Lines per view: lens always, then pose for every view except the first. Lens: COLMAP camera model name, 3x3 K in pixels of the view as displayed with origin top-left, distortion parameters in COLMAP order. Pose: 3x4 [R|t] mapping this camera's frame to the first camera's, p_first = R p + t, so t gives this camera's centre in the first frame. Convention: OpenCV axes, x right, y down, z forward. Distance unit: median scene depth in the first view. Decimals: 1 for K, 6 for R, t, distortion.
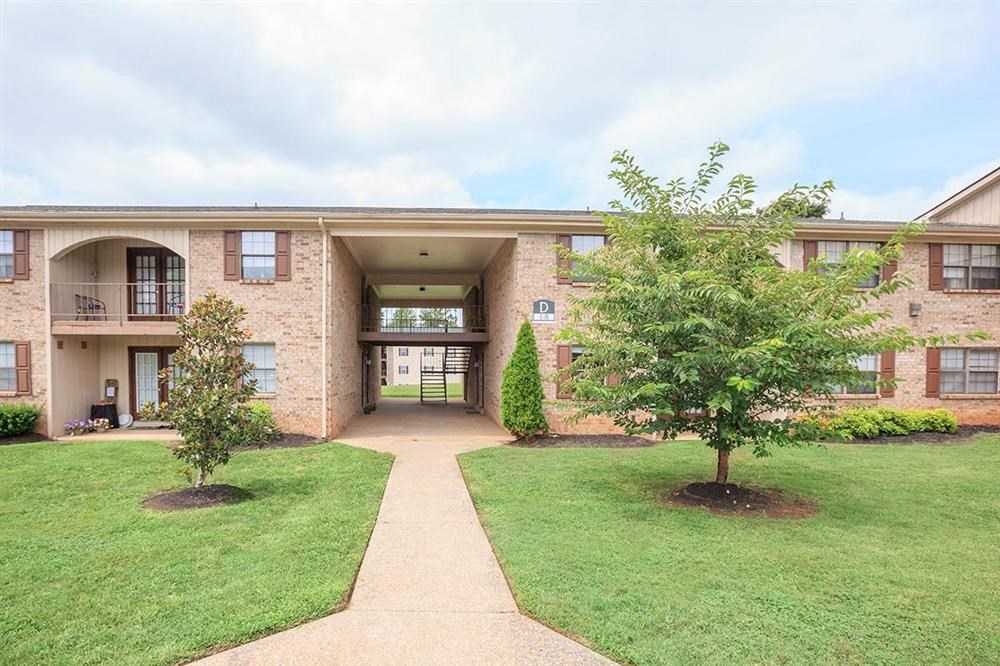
lens RADIAL K [[534.6, 0, 491.6], [0, 534.6, 375.0], [0, 0, 1]] dist [-0.041205, -0.000191]
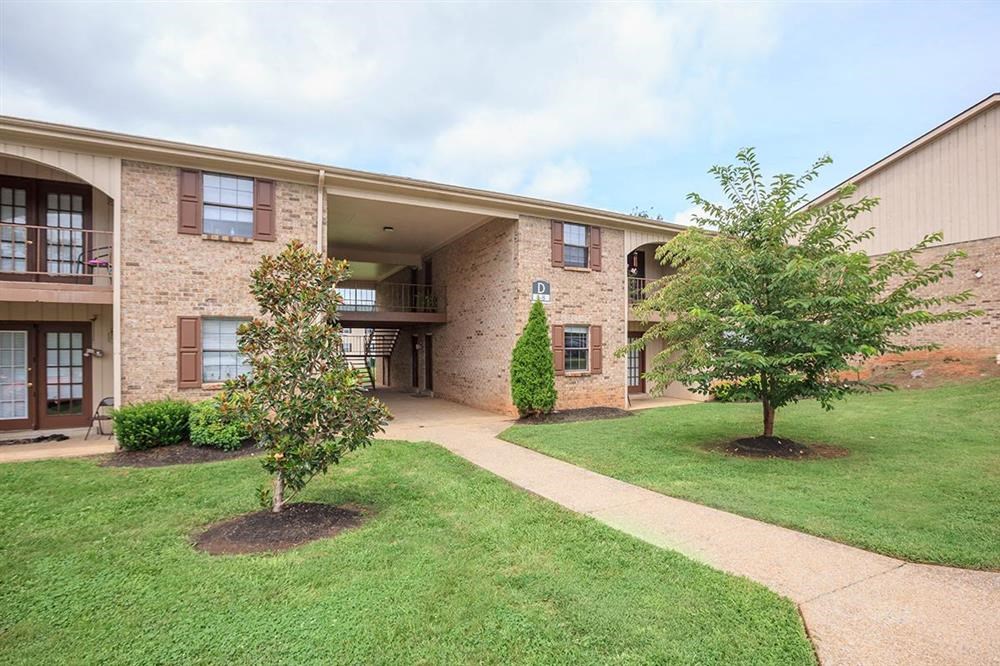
lens RADIAL K [[488.9, 0, 503.4], [0, 488.9, 342.5], [0, 0, 1]] dist [-0.047091, 0.018507]
pose [[0.894664, -0.004528, 0.446716, -0.397415], [0.022580, 0.999129, -0.035094, 0.010589], [-0.446168, 0.041485, 0.893987, 0.188899]]
